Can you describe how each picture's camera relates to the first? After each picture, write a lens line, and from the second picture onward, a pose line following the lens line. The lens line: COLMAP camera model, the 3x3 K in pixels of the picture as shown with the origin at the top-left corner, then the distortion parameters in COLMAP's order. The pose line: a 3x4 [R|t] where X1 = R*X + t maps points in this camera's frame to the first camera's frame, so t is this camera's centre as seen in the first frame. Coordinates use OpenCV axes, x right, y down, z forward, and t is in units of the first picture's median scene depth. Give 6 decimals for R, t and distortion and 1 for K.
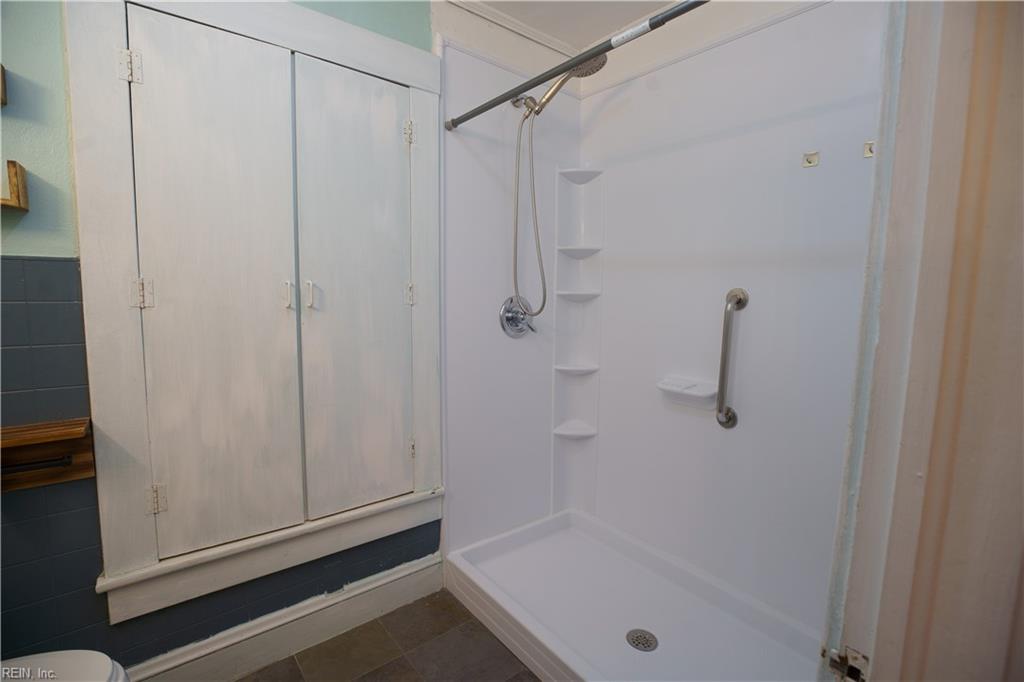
lens RADIAL K [[470.6, 0, 512.0], [0, 470.6, 341.0], [0, 0, 1]] dist [-0.013762, 0.000588]
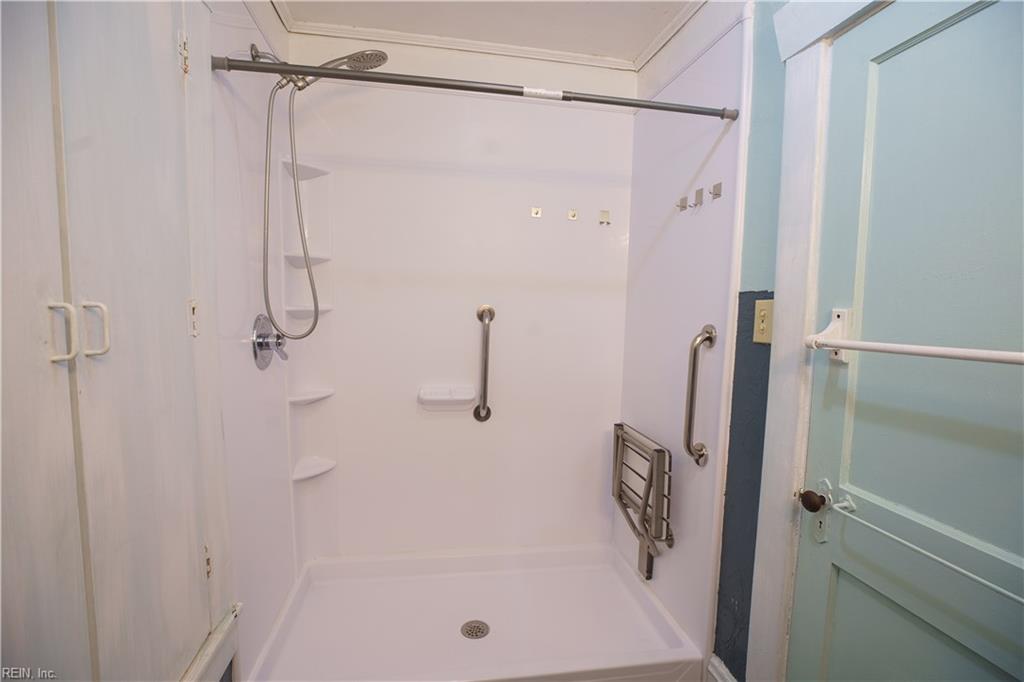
lens RADIAL K [[470.6, 0, 512.0], [0, 470.6, 341.0], [0, 0, 1]] dist [-0.013762, 0.000588]
pose [[0.496971, -0.067041, 0.865173, -0.472683], [0.069365, 0.996890, 0.037403, -0.056463], [-0.864990, 0.041425, 0.500076, 0.295783]]
